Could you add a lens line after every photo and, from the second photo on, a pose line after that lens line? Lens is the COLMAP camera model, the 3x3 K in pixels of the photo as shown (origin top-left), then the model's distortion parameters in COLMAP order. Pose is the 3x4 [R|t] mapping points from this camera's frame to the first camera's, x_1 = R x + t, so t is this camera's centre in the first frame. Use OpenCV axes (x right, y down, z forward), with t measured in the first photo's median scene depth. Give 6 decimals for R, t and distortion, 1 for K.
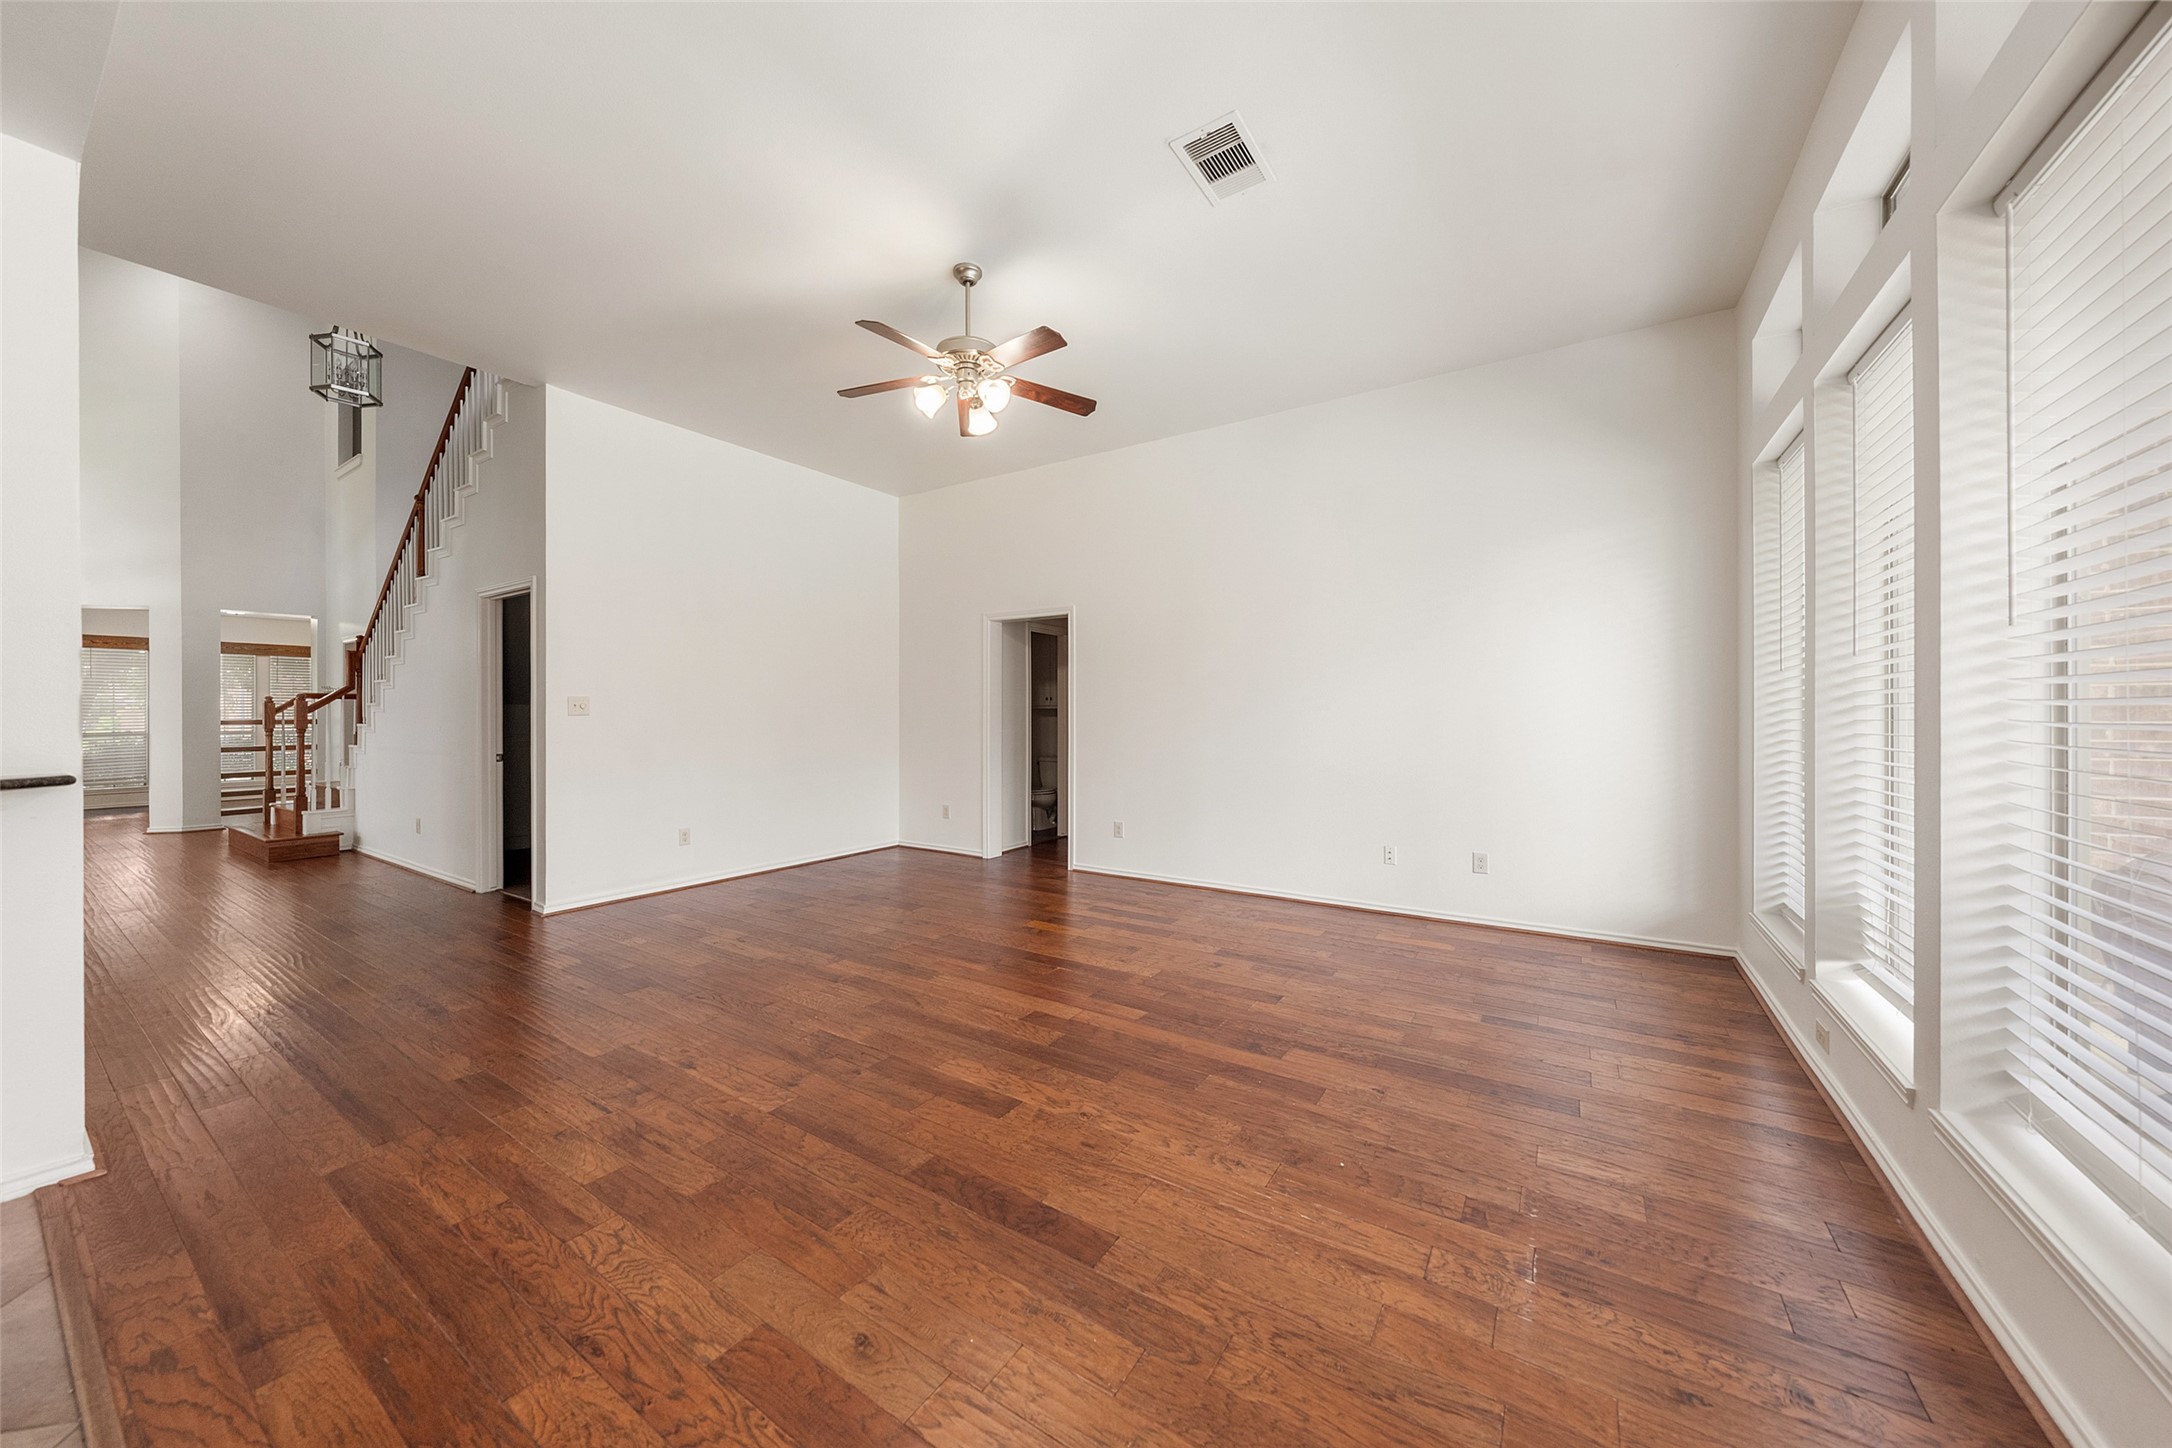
lens RADIAL K [[743.1, 0, 1078.6], [0, 743.1, 710.1], [0, 0, 1]] dist [-0.002866, 0.000018]
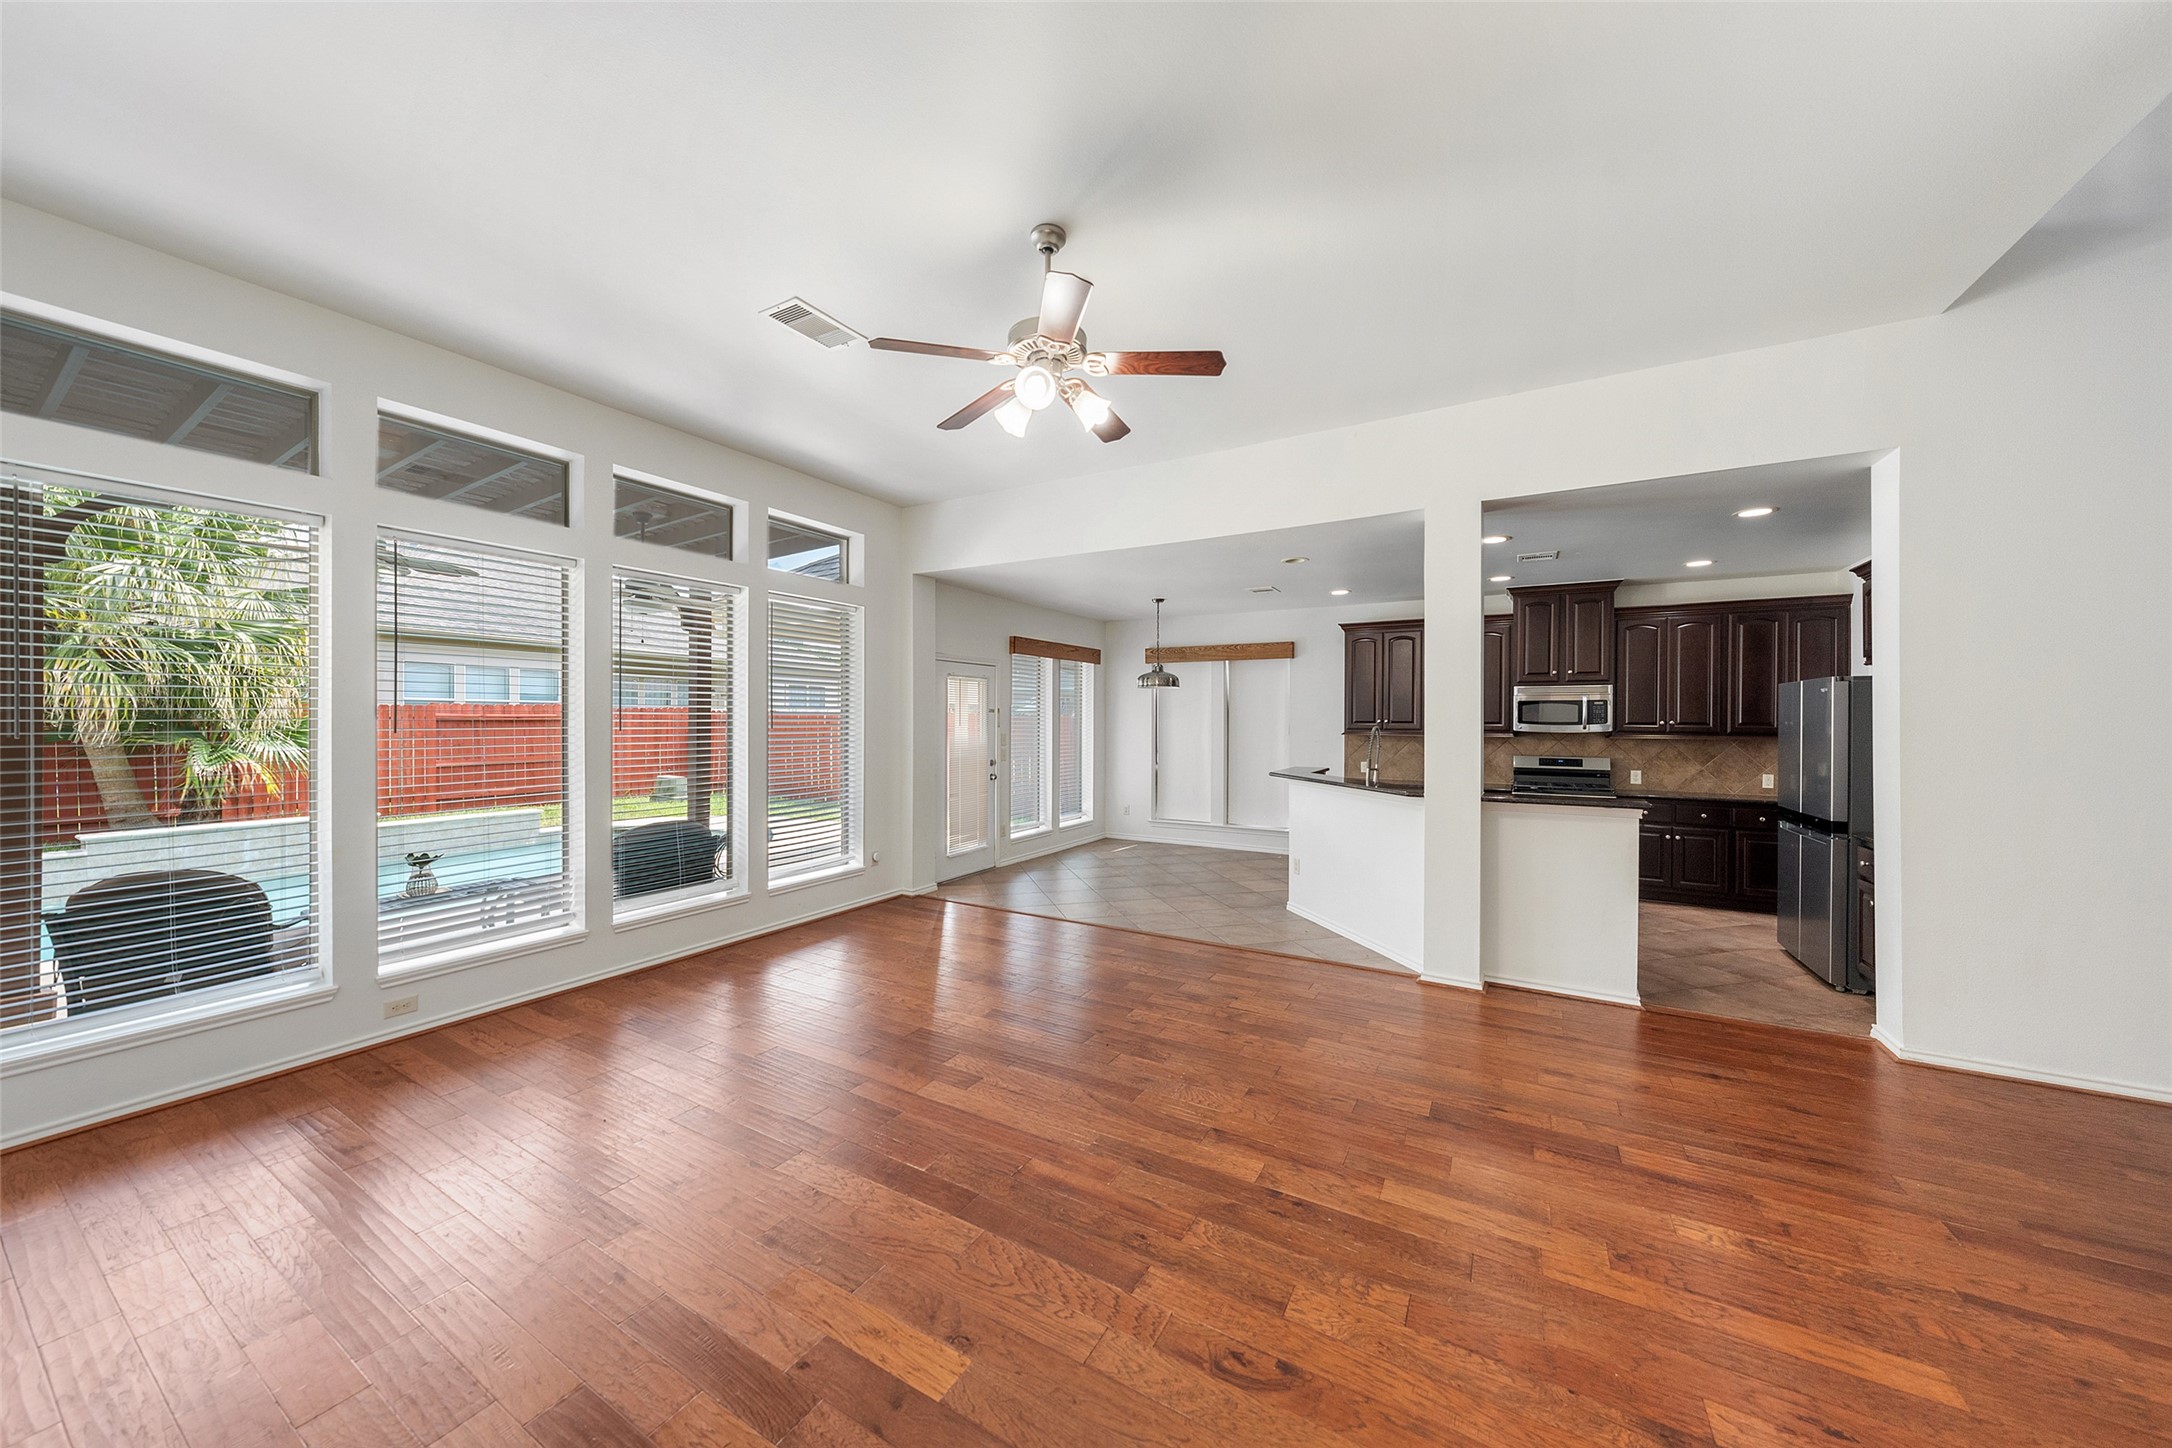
lens RADIAL K [[743.1, 0, 1084.5], [0, 743.1, 726.3], [0, 0, 1]] dist [-0.002866, 0.000018]
pose [[-0.998411, -0.005783, -0.056061, -0.147619], [-0.006163, 0.999959, 0.006617, -0.072424], [0.056020, 0.006952, -0.998405, 1.874910]]
